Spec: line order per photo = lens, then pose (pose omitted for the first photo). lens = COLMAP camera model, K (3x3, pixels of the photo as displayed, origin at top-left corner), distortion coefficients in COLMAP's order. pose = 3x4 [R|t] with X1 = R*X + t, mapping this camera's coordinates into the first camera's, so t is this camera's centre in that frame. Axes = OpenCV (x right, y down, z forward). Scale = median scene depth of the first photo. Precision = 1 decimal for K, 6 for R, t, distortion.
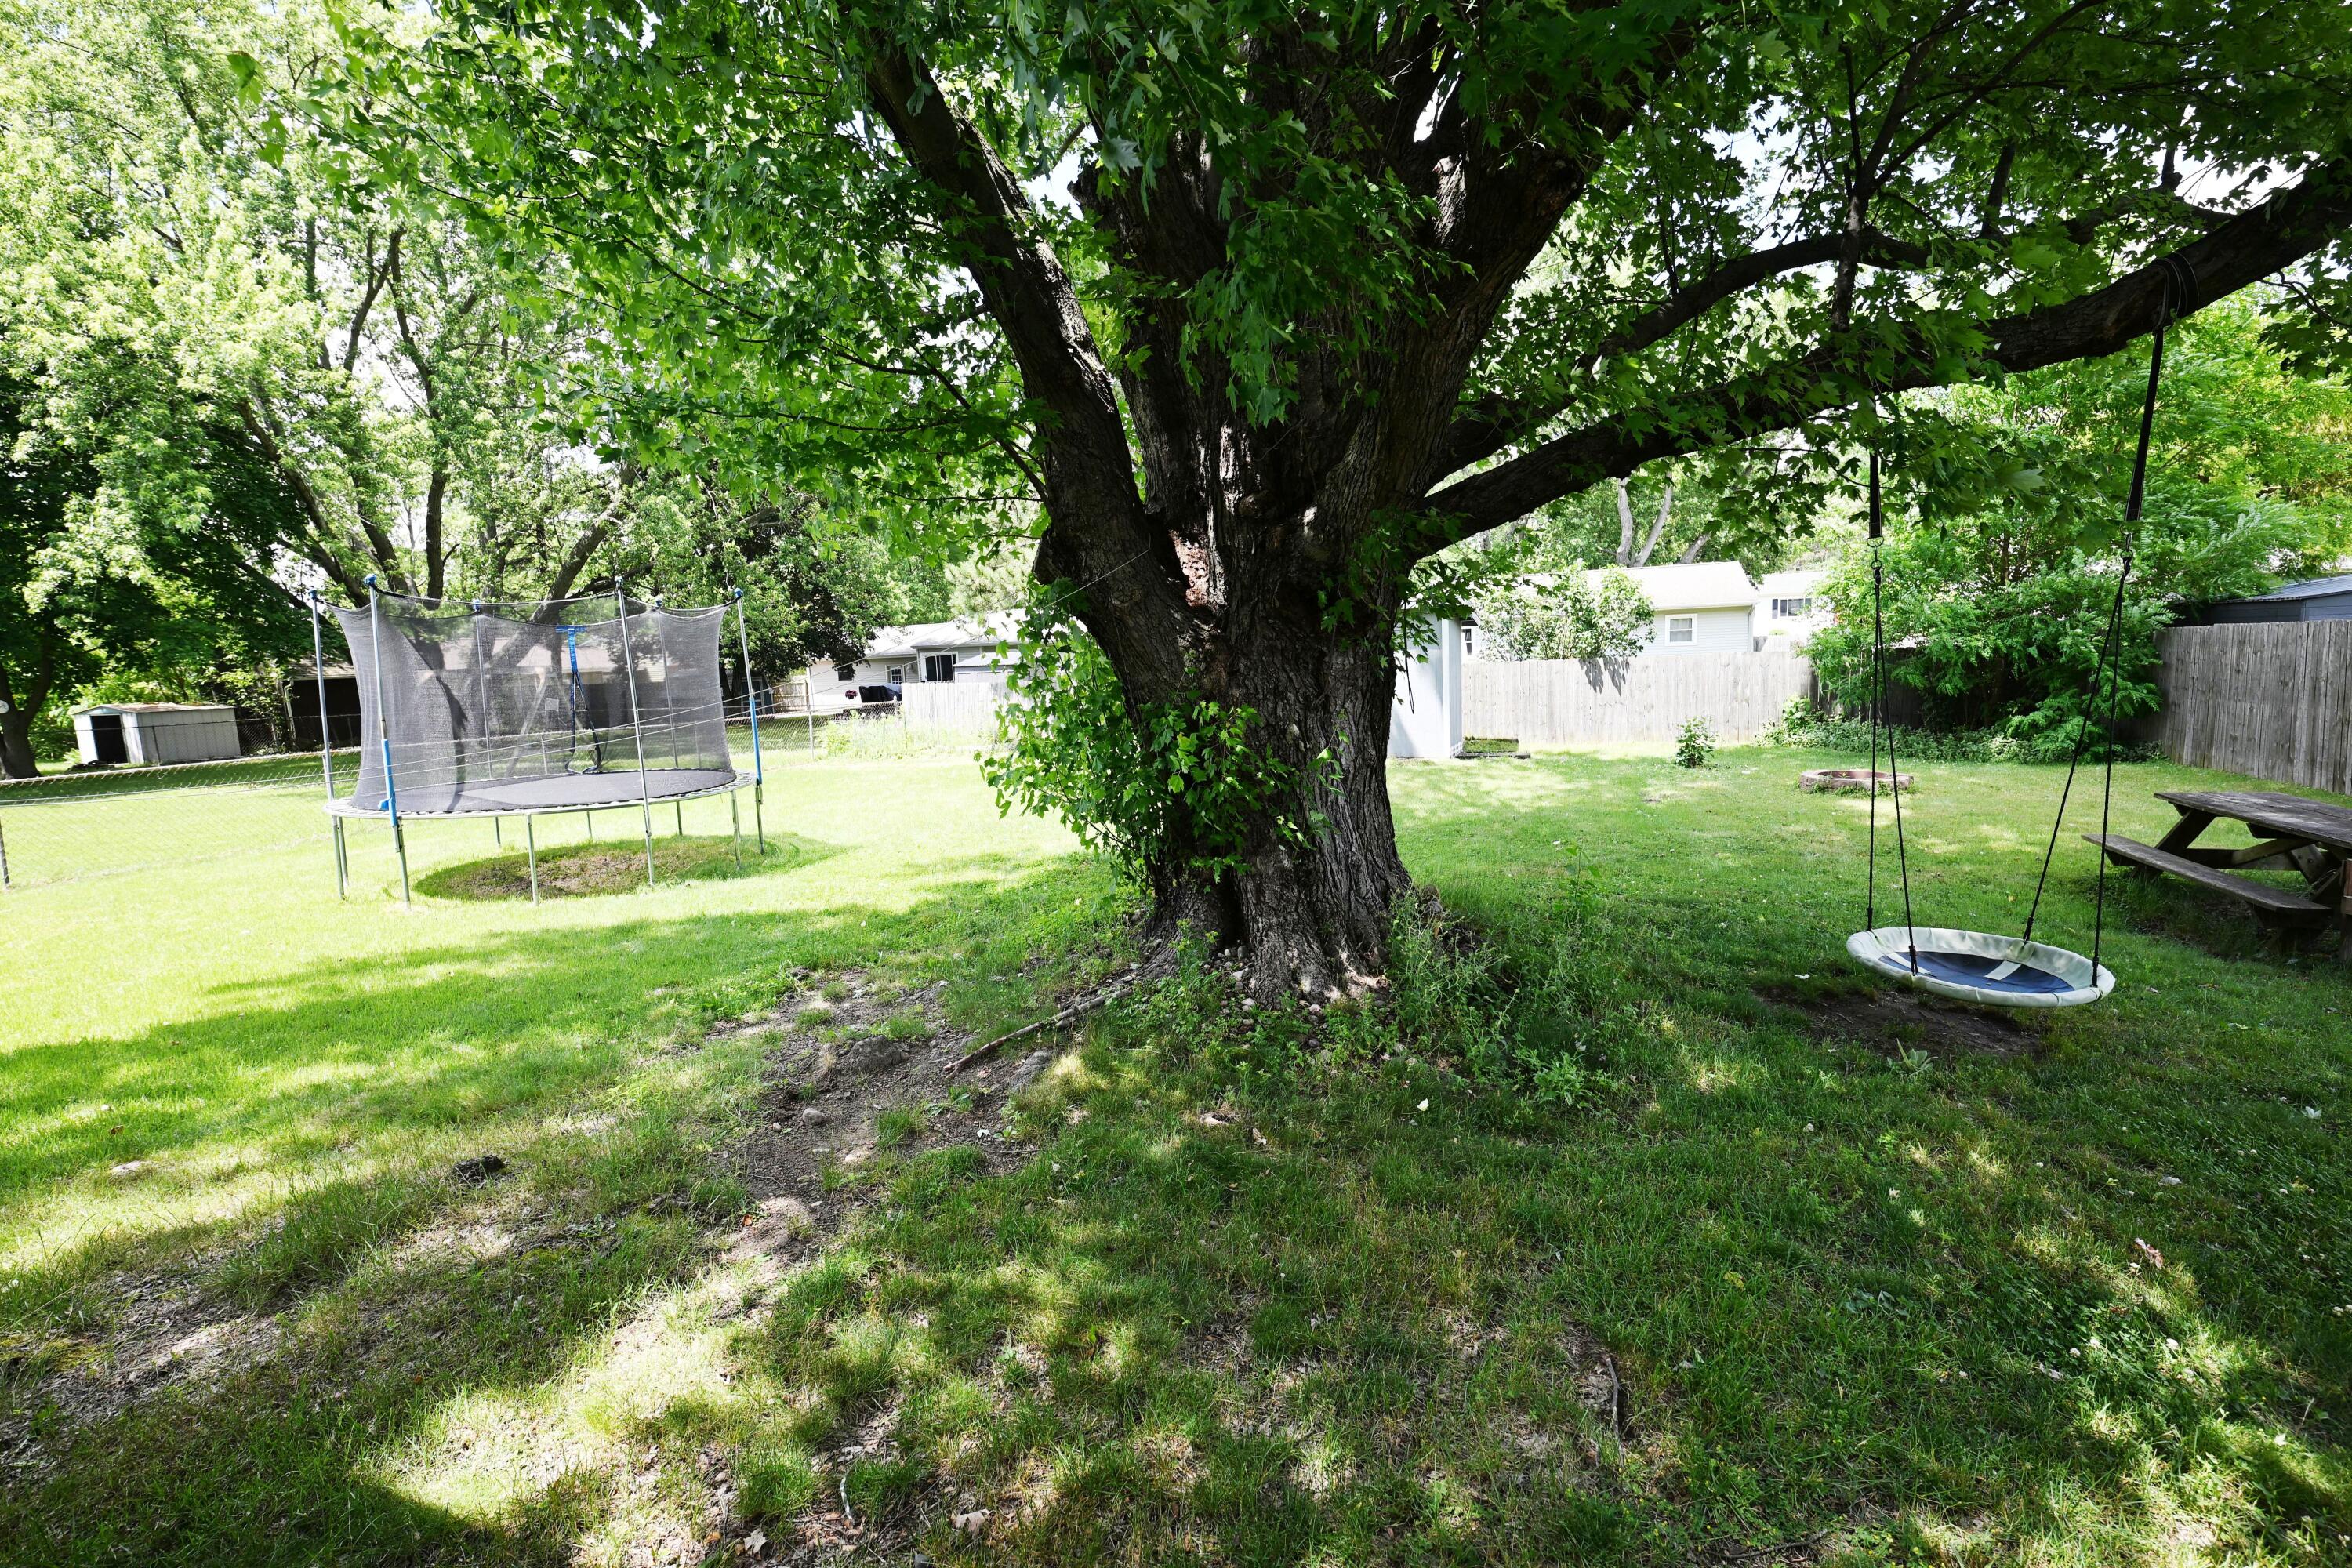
lens RADIAL K [[1039.5, 0, 1176.0], [0, 1039.5, 784.0], [0, 0, 1]] dist [0.000314, 0.000212]
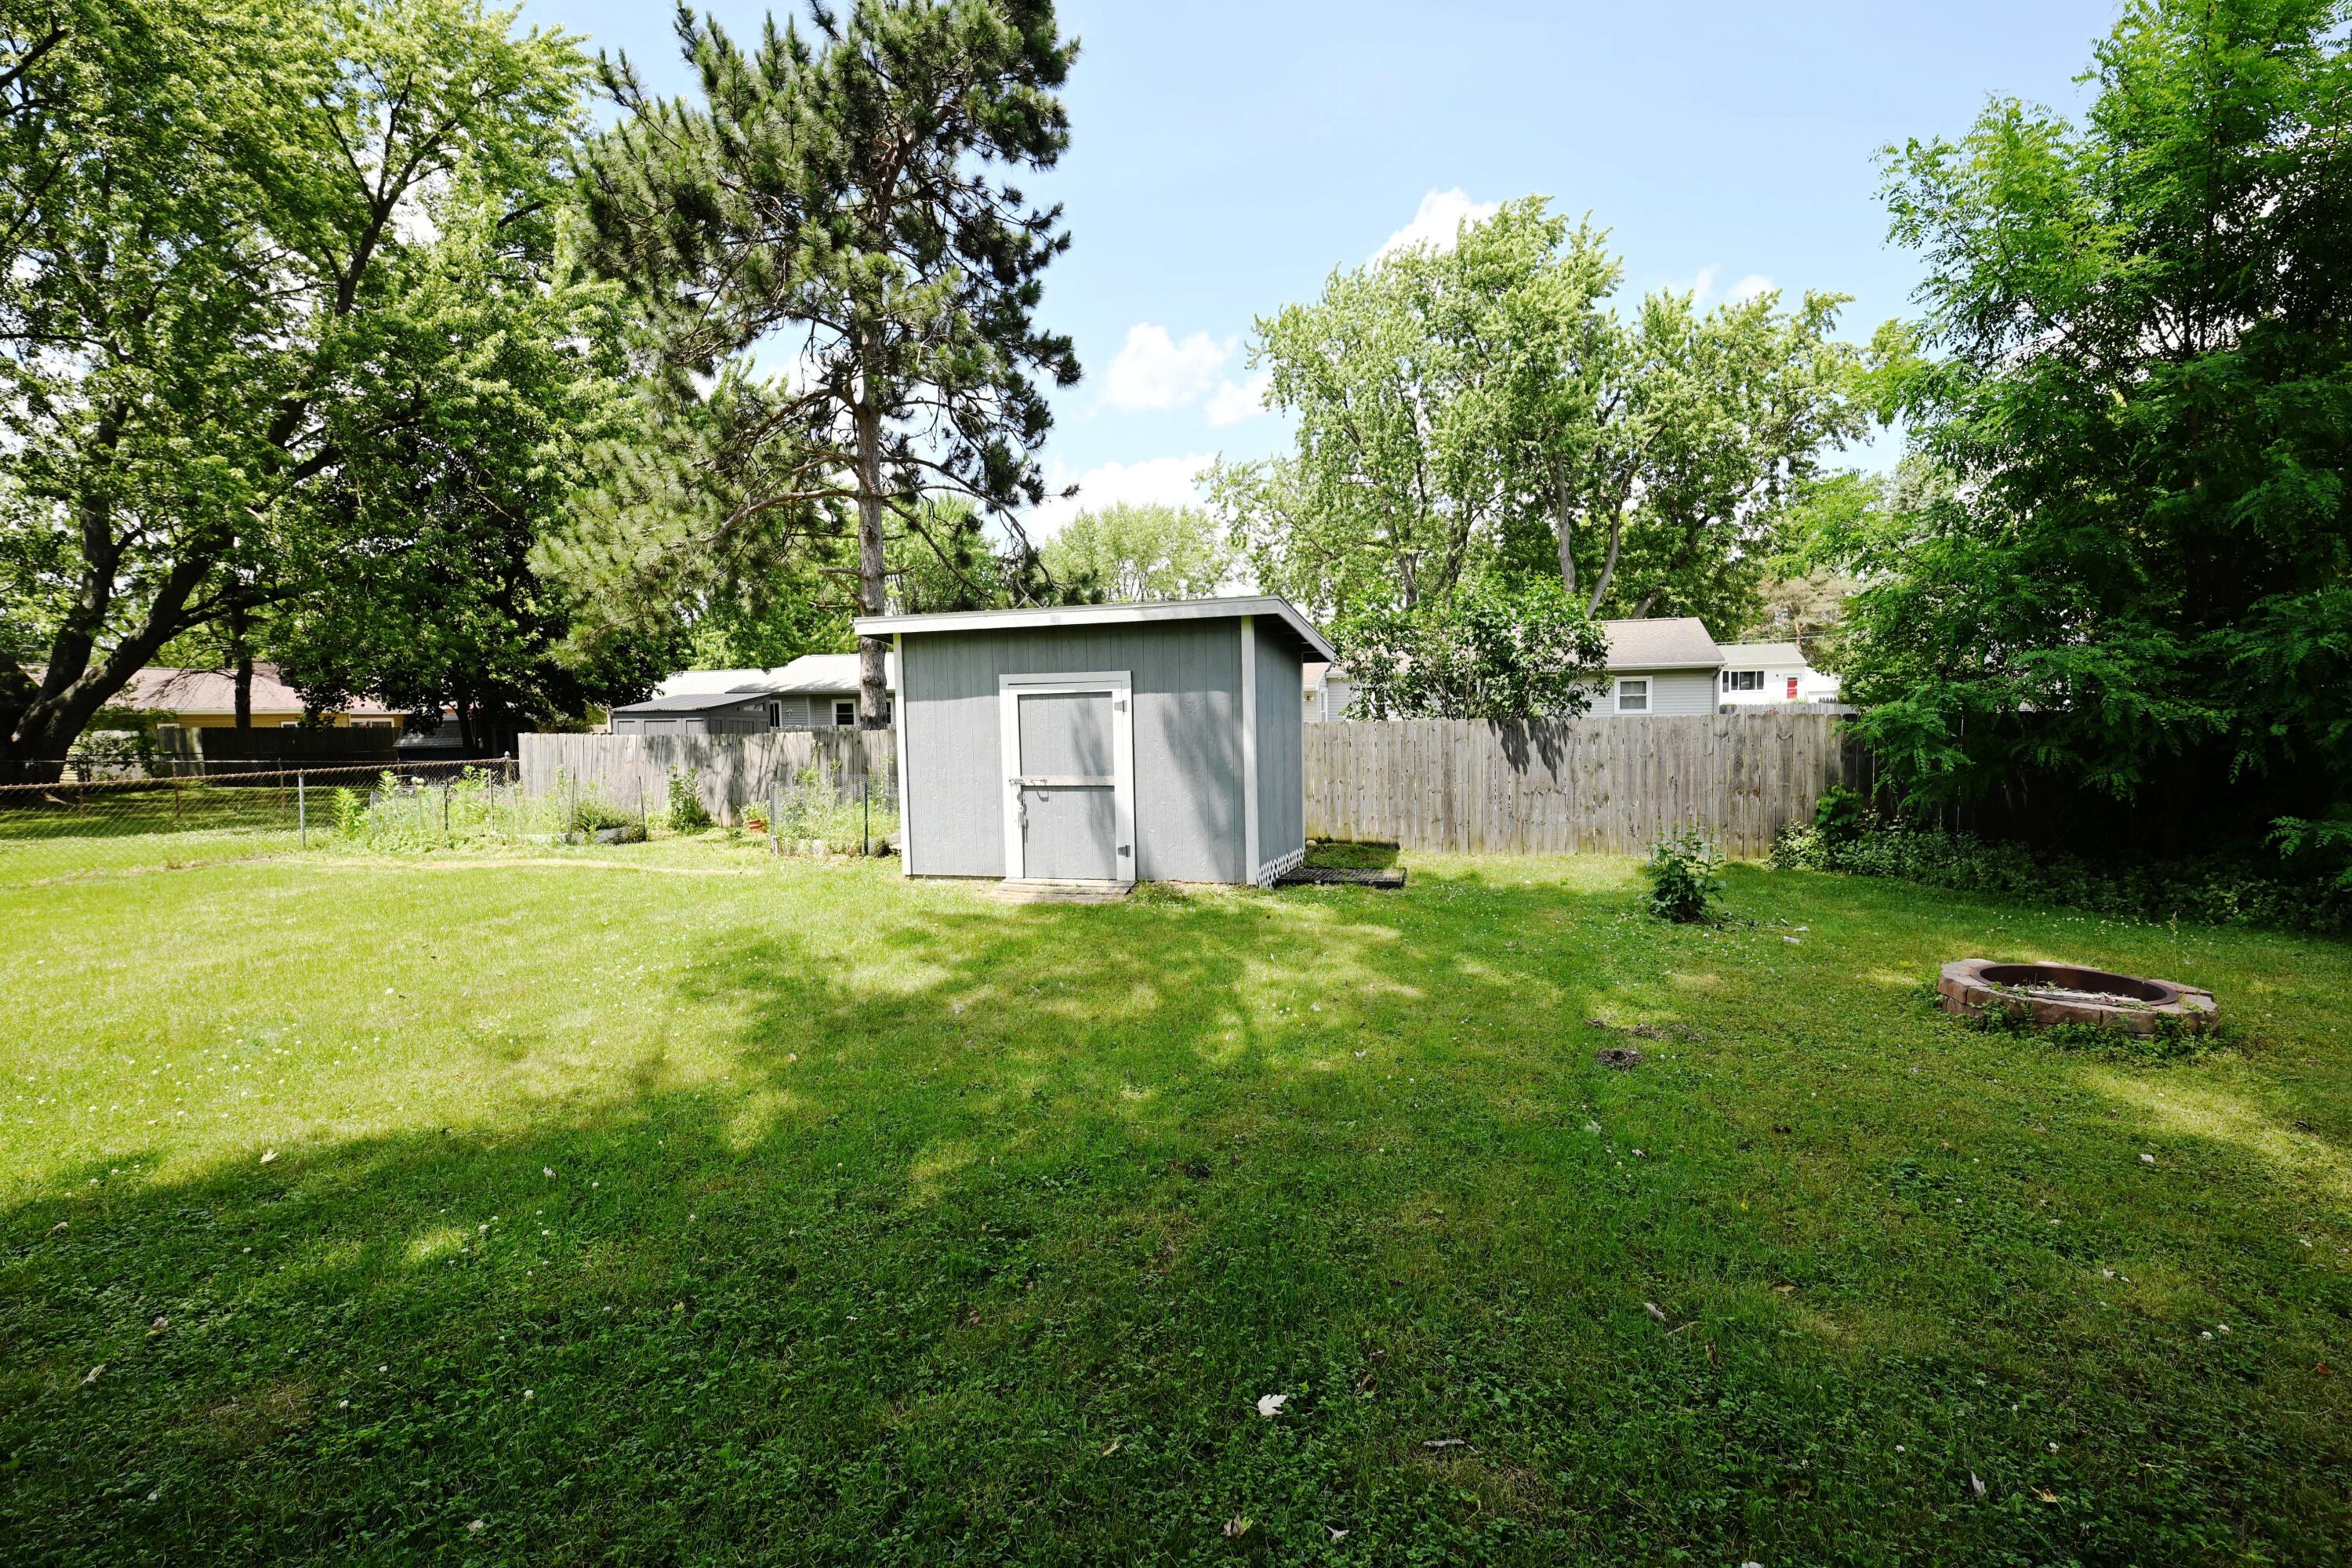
lens RADIAL K [[1039.5, 0, 1176.0], [0, 1039.5, 784.0], [0, 0, 1]] dist [0.000314, 0.000212]
pose [[0.998663, 0.023292, 0.046156, 0.092629], [-0.020435, 0.997901, -0.061450, -0.021273], [-0.047491, 0.060425, 0.997042, 0.210621]]
